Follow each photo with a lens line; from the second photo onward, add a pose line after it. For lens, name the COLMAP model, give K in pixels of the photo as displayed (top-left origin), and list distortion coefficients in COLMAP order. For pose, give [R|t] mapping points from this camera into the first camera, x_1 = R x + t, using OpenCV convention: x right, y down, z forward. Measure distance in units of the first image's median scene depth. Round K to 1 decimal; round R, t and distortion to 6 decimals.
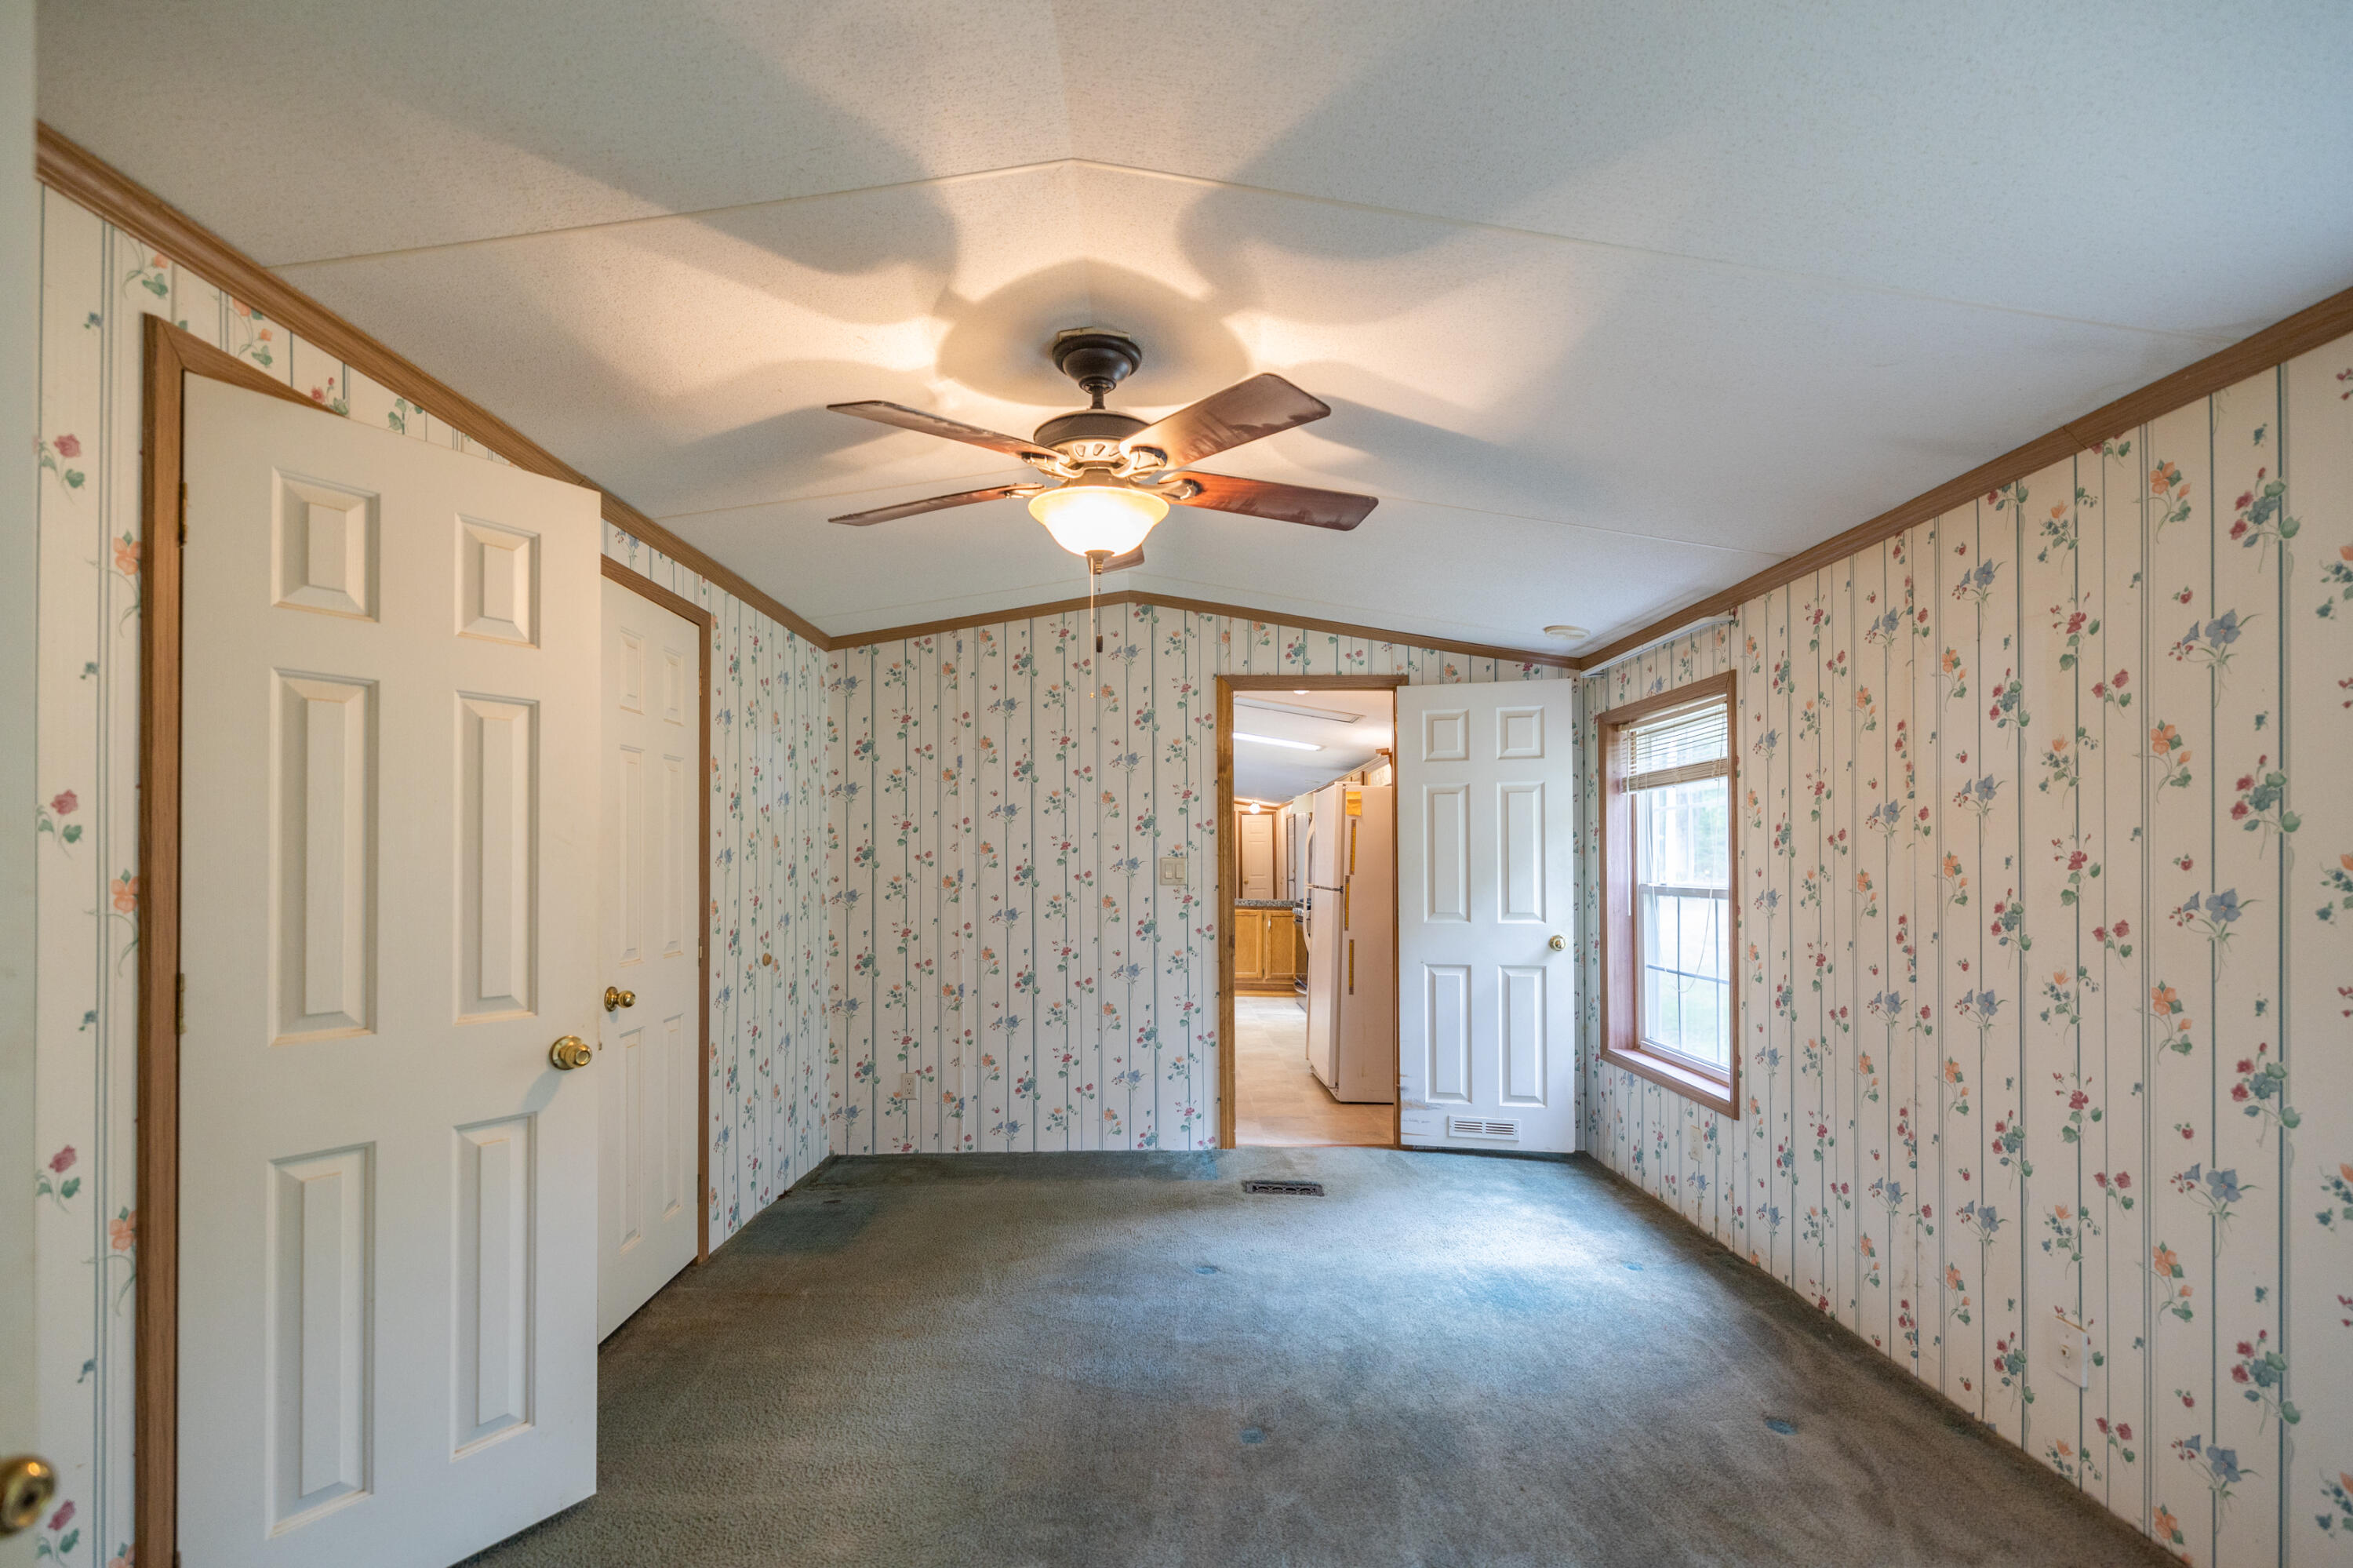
lens RADIAL K [[1038.2, 0, 1172.3], [0, 1038.2, 849.6], [0, 0, 1]] dist [0.000029, -0.000005]
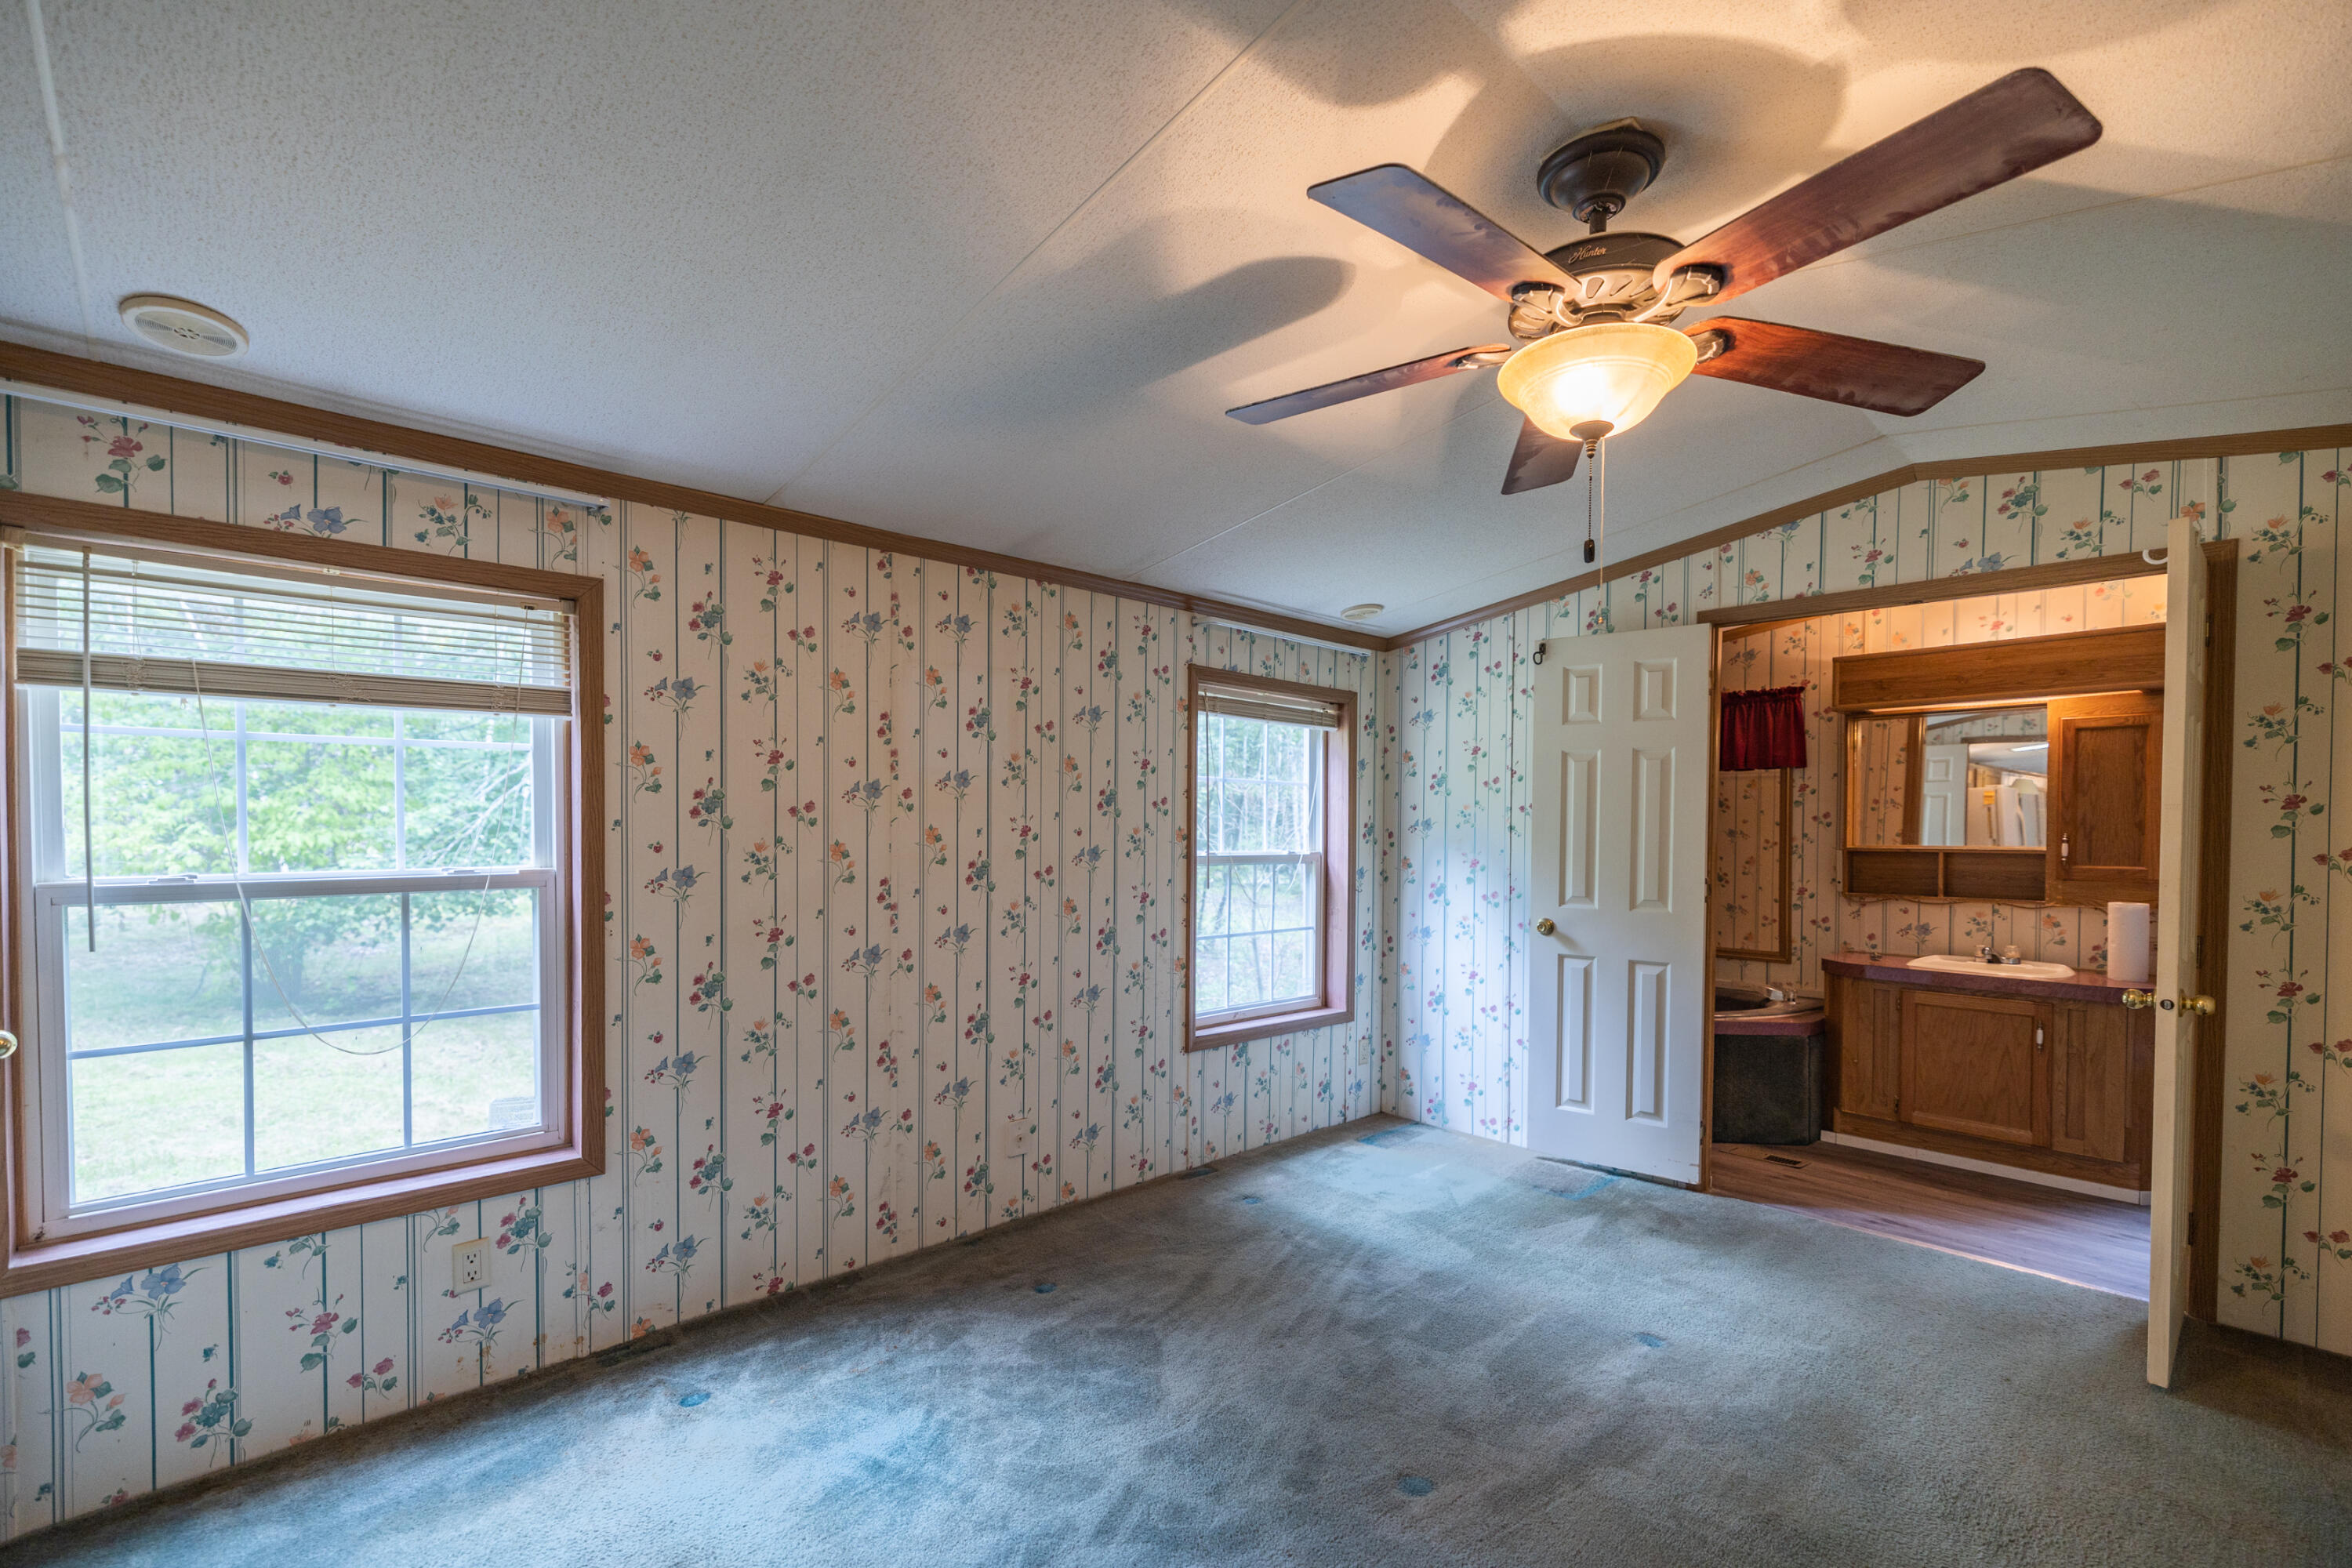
lens RADIAL K [[1037.7, 0, 1171.8], [0, 1037.7, 849.5], [0, 0, 1]] dist [0.000029, -0.000005]
pose [[-0.679882, -0.015789, 0.733152, -0.379378], [-0.006878, 0.999862, 0.015154, 0.010795], [-0.733290, 0.005260, -0.679896, 1.564937]]
